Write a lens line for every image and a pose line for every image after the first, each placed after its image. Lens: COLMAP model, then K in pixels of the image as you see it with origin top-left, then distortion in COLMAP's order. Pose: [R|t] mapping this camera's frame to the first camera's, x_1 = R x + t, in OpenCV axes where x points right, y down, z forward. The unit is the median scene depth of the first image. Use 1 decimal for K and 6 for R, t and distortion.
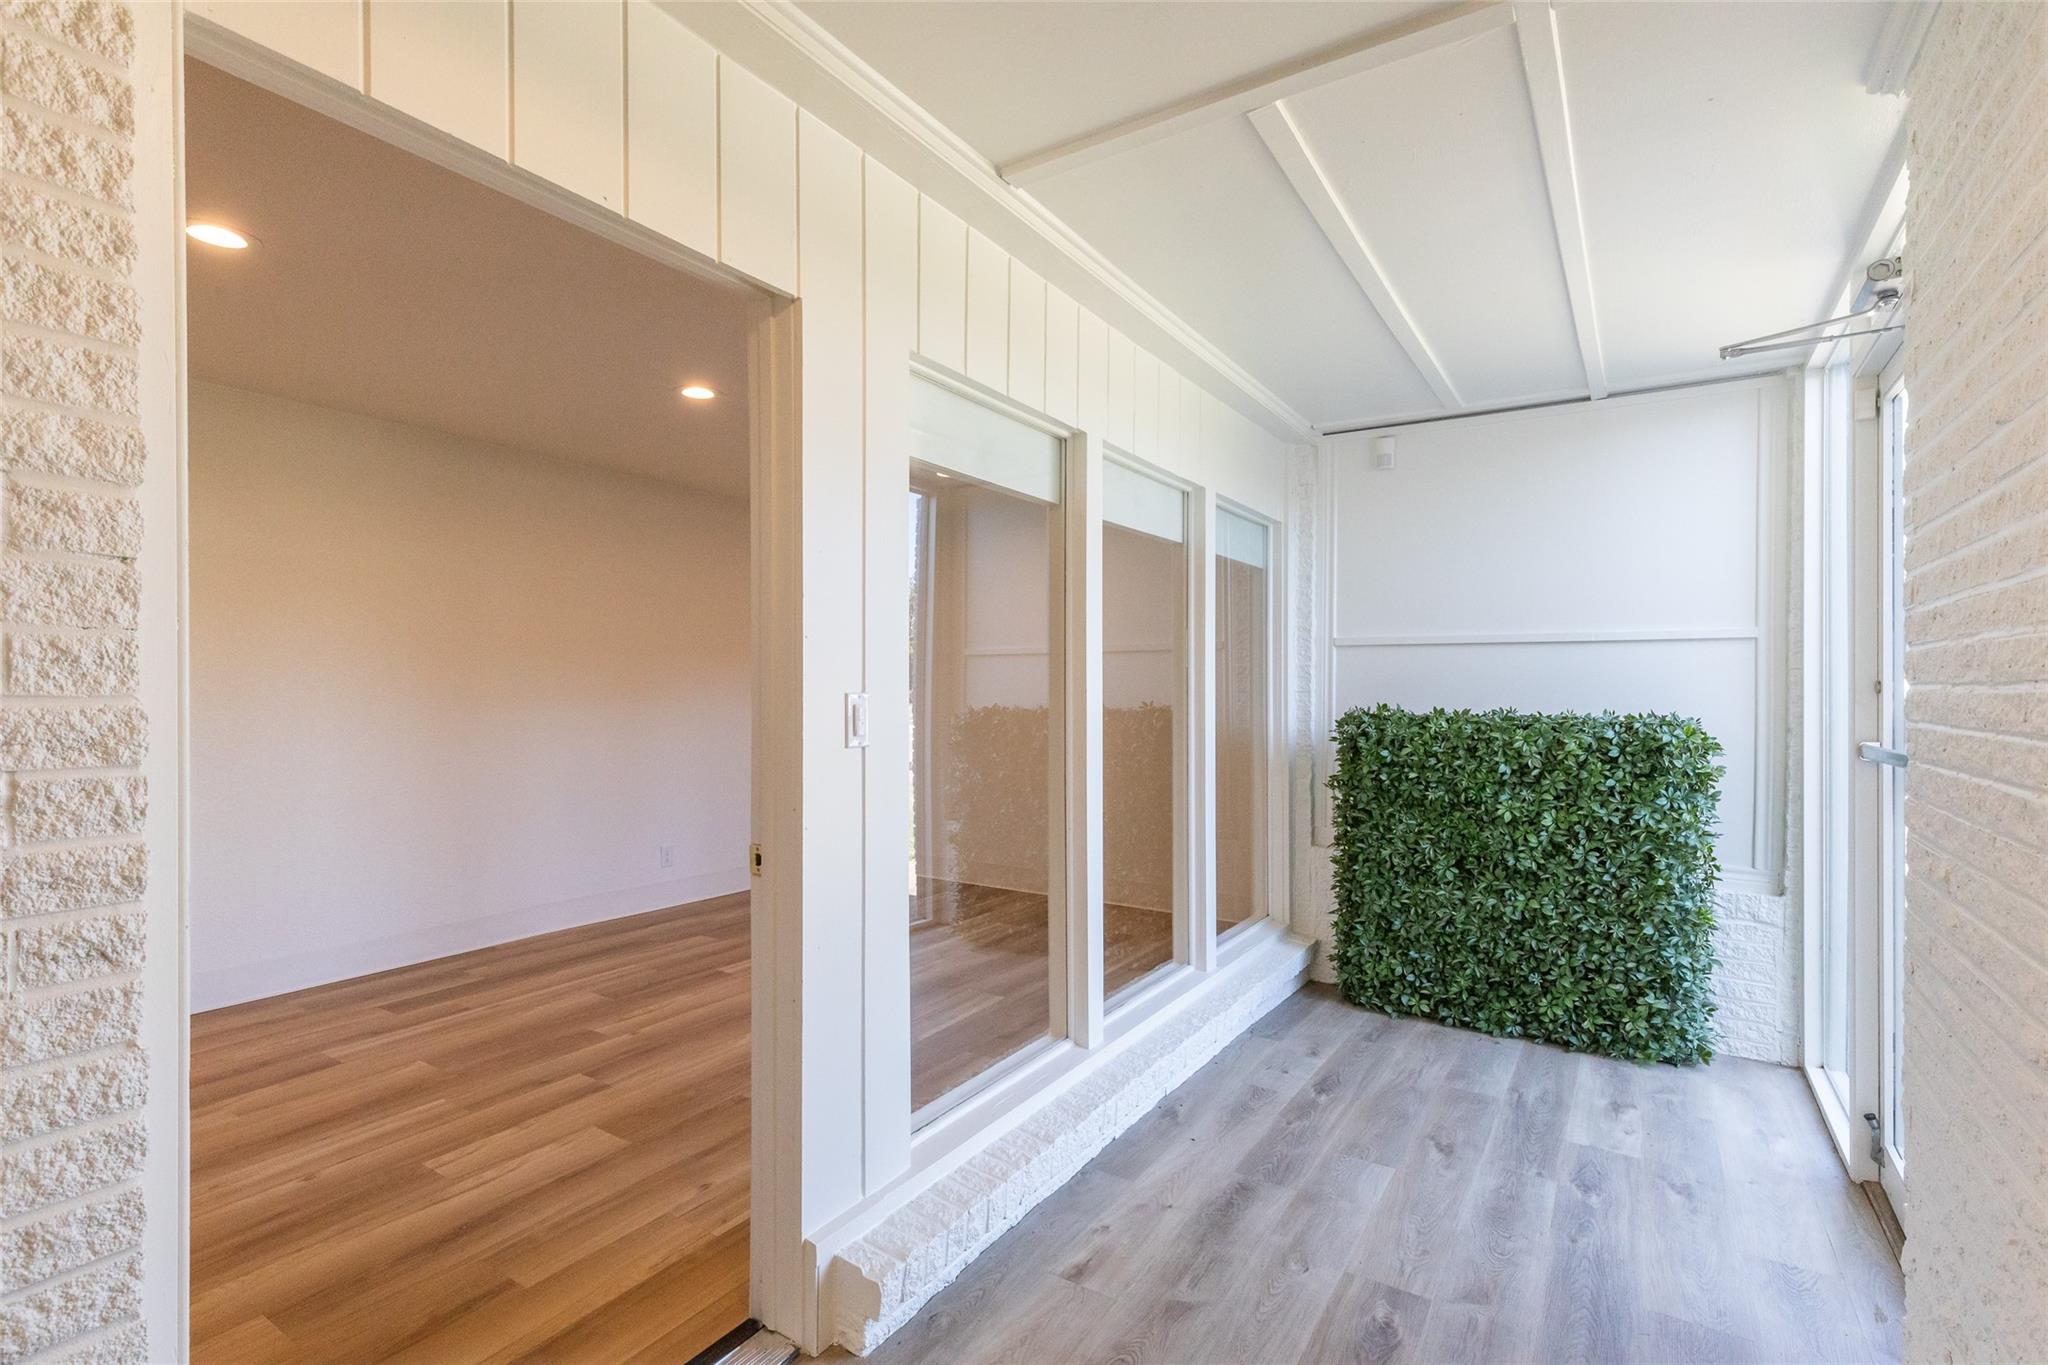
lens RADIAL K [[948.4, 0, 1014.7], [0, 948.4, 687.2], [0, 0, 1]] dist [0.008999, -0.000649]
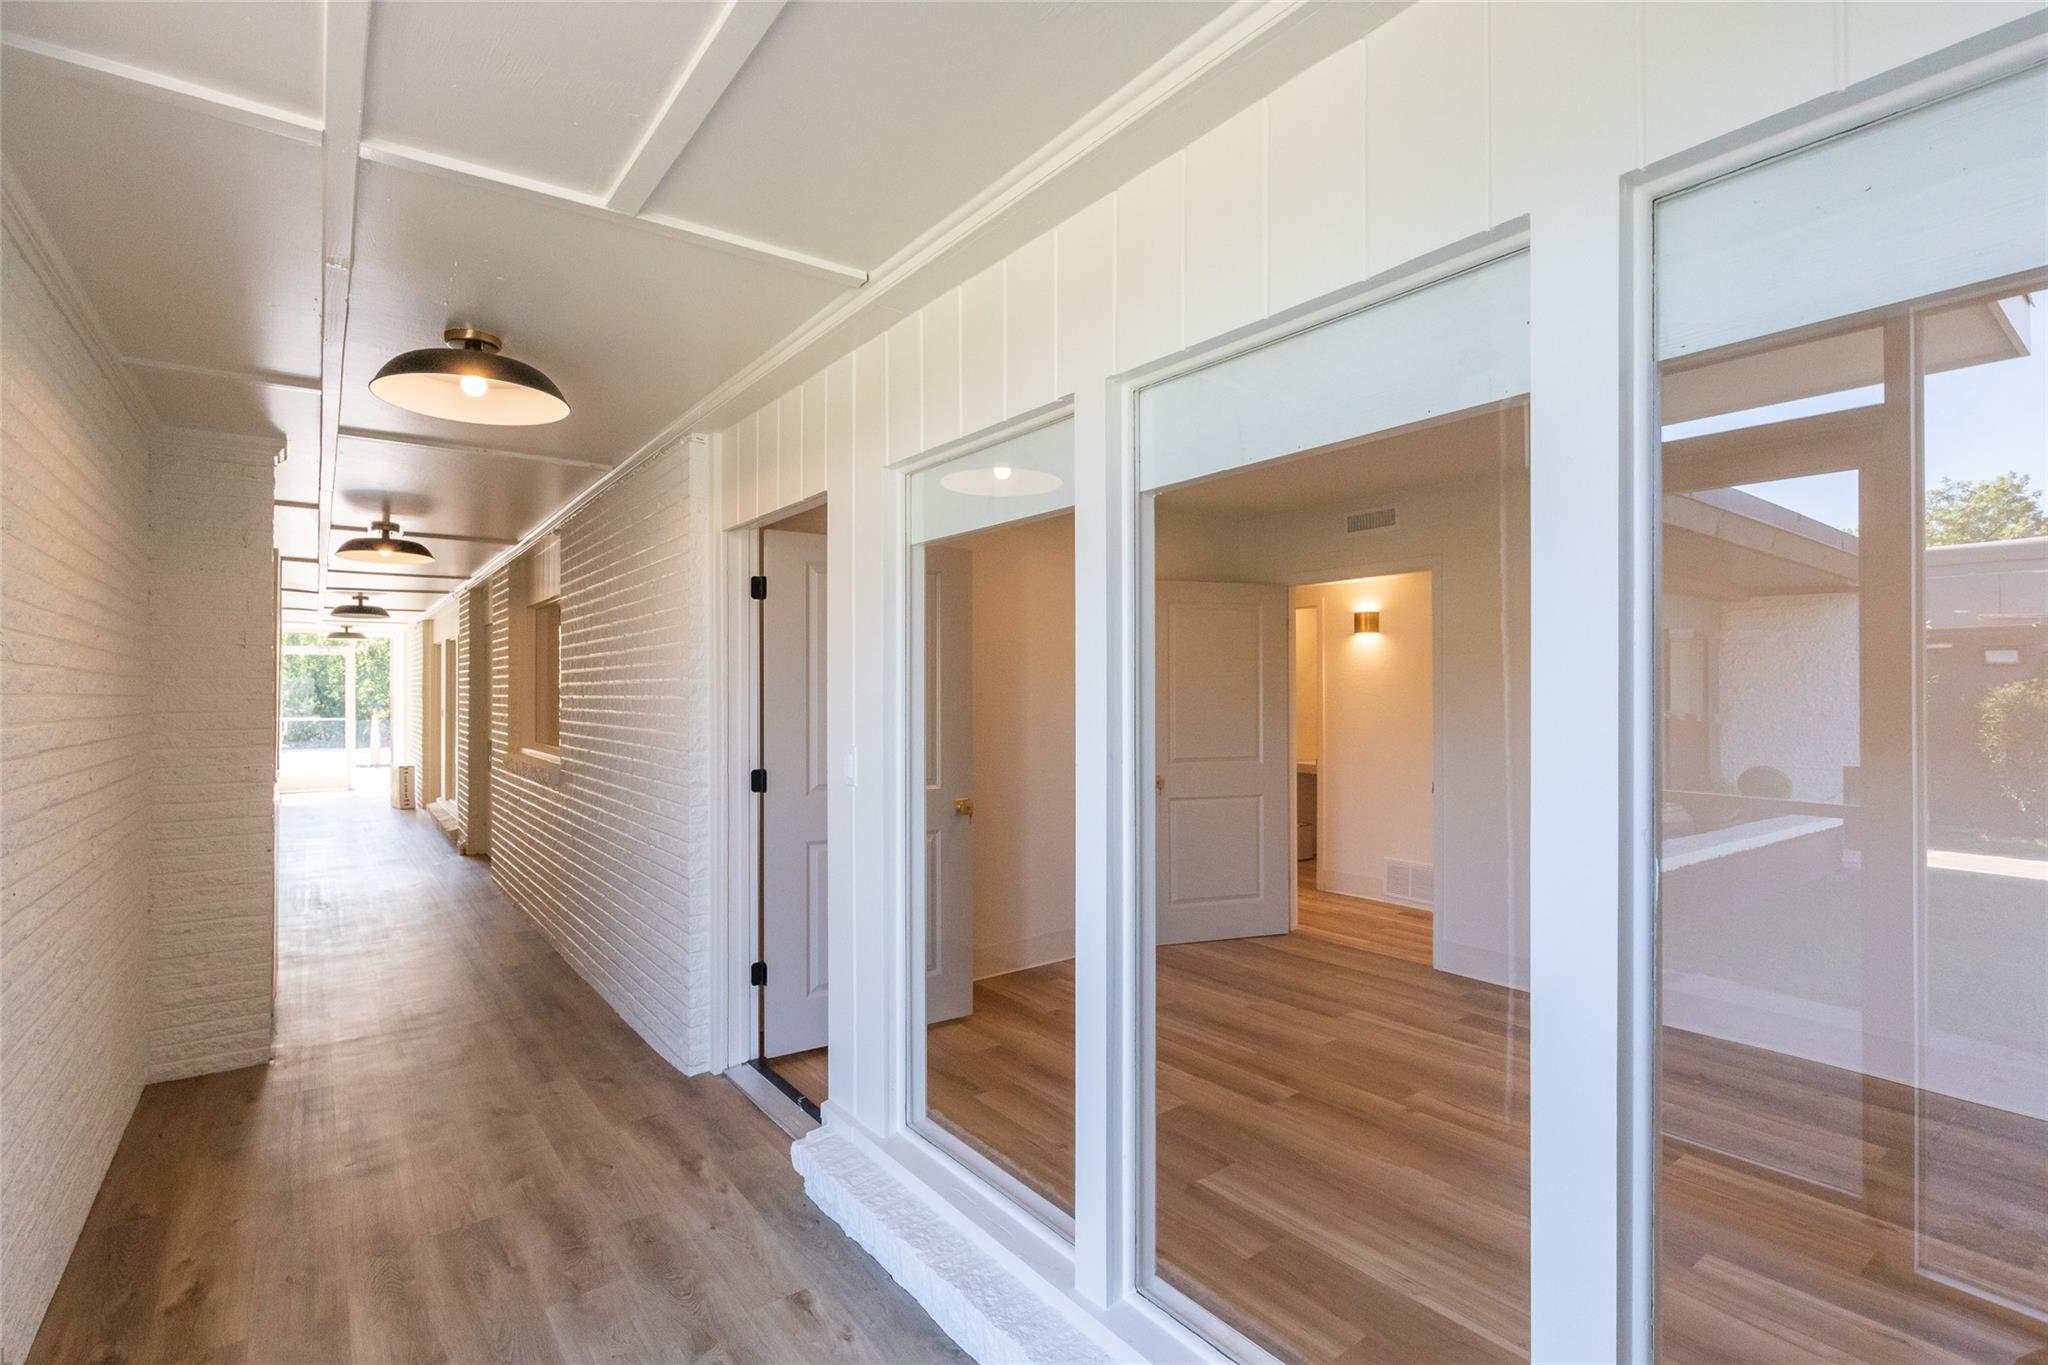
lens RADIAL K [[964.6, 0, 1026.8], [0, 964.6, 687.7], [0, 0, 1]] dist [-0.004966, -0.001357]
pose [[-0.339477, -0.006009, -0.940595, 0.597204], [0.000098, 0.999979, -0.006423, -0.037627], [0.940614, -0.002273, -0.339469, 0.962518]]
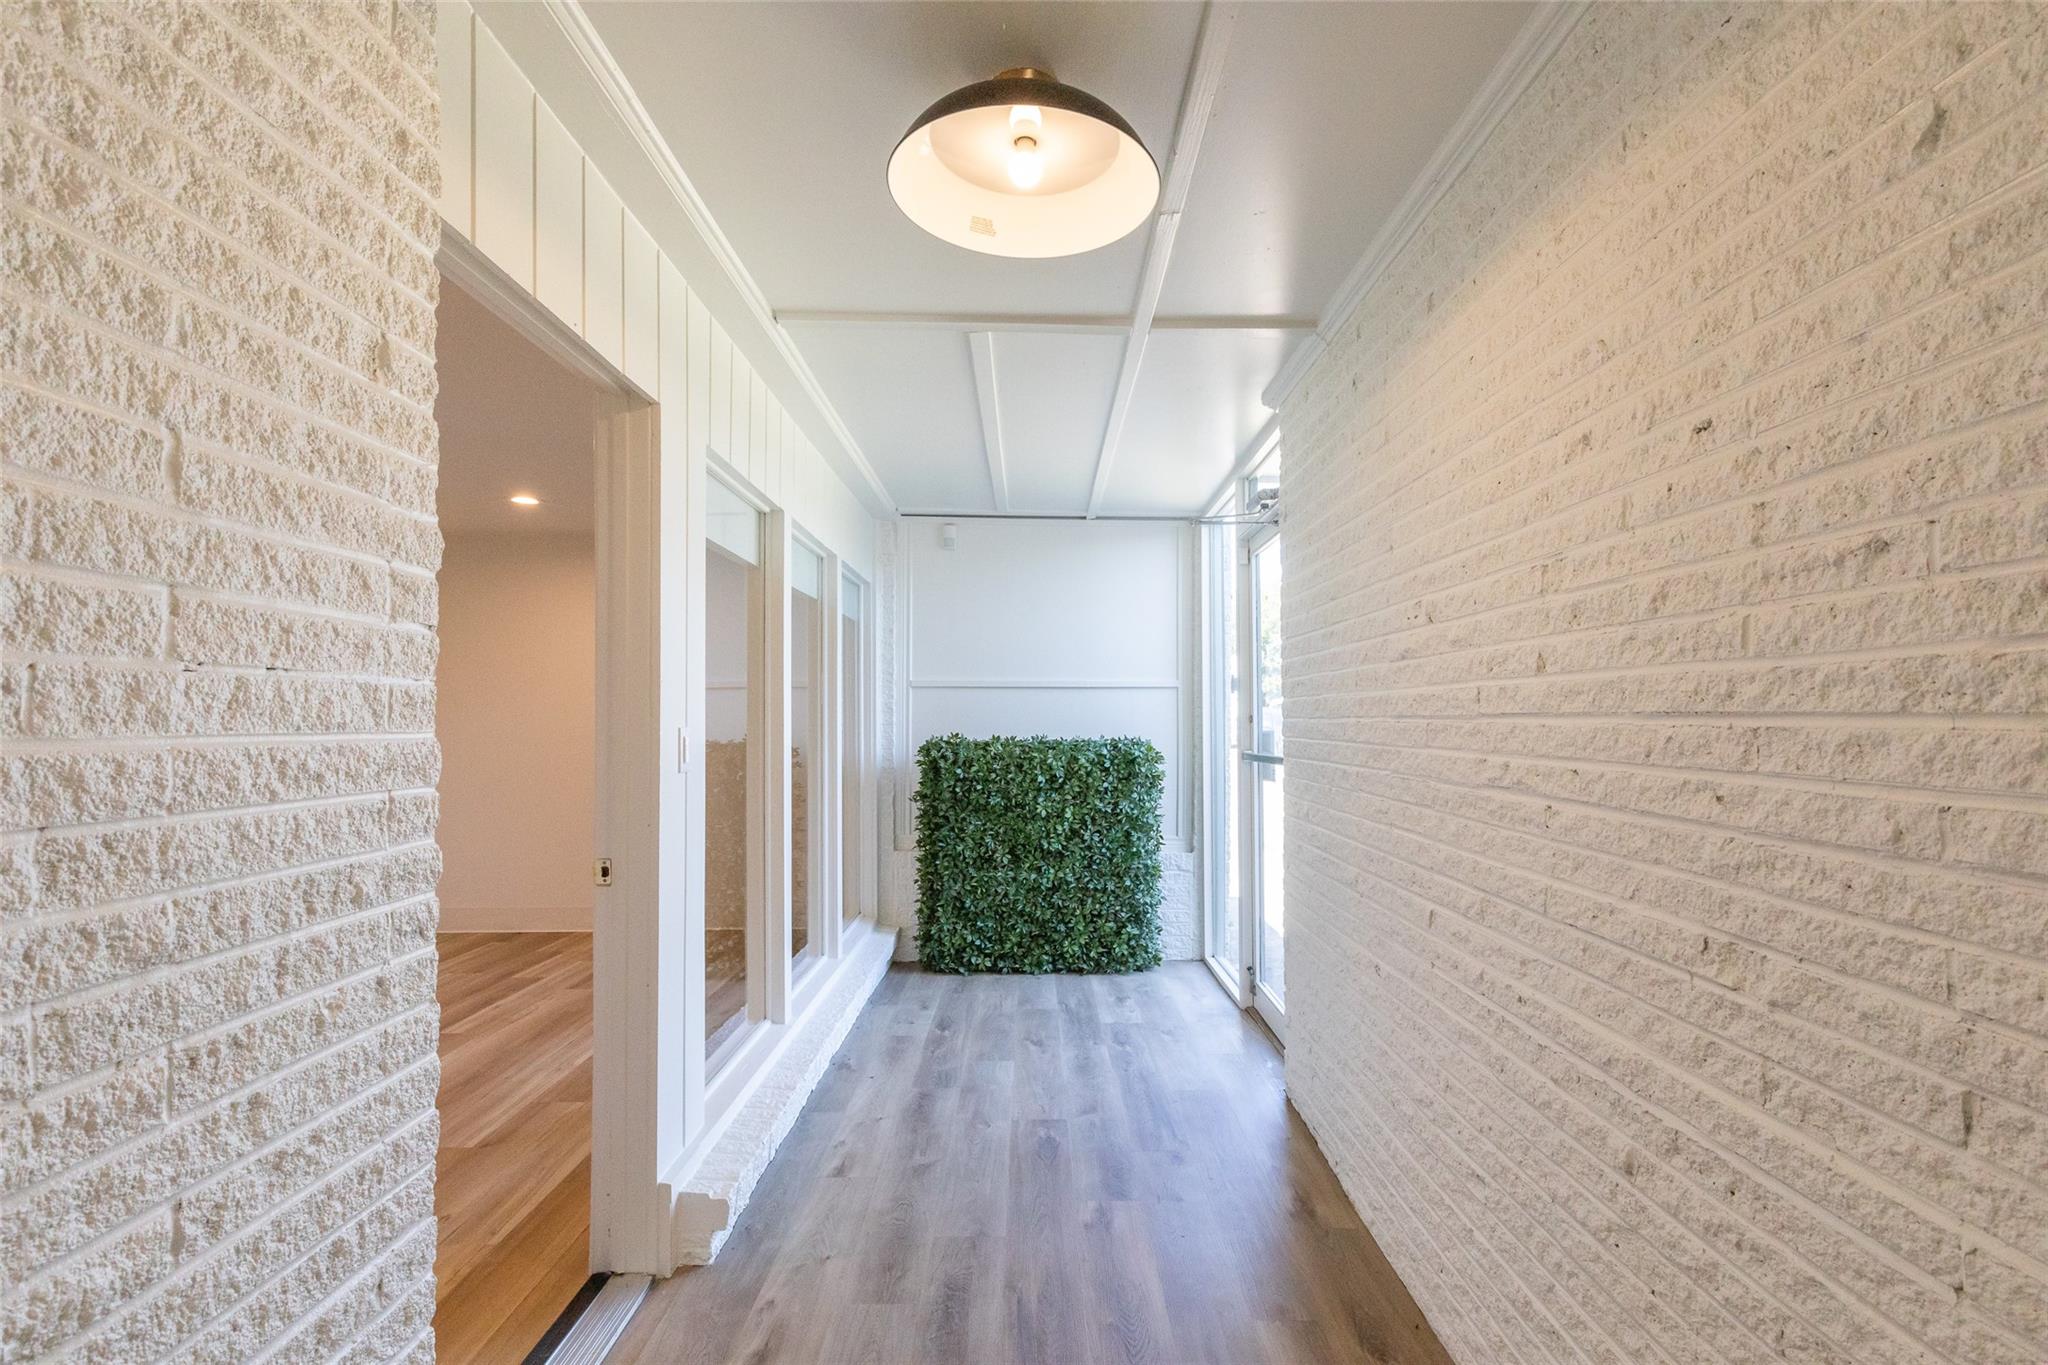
lens RADIAL K [[948.8, 0, 1066.9], [0, 948.8, 695.4], [0, 0, 1]] dist [0.001902, -0.000144]
pose [[0.813883, 0.010598, 0.580932, -0.265621], [0.004427, 0.999692, -0.024440, -0.001501], [-0.581012, 0.022463, 0.813585, -0.151247]]
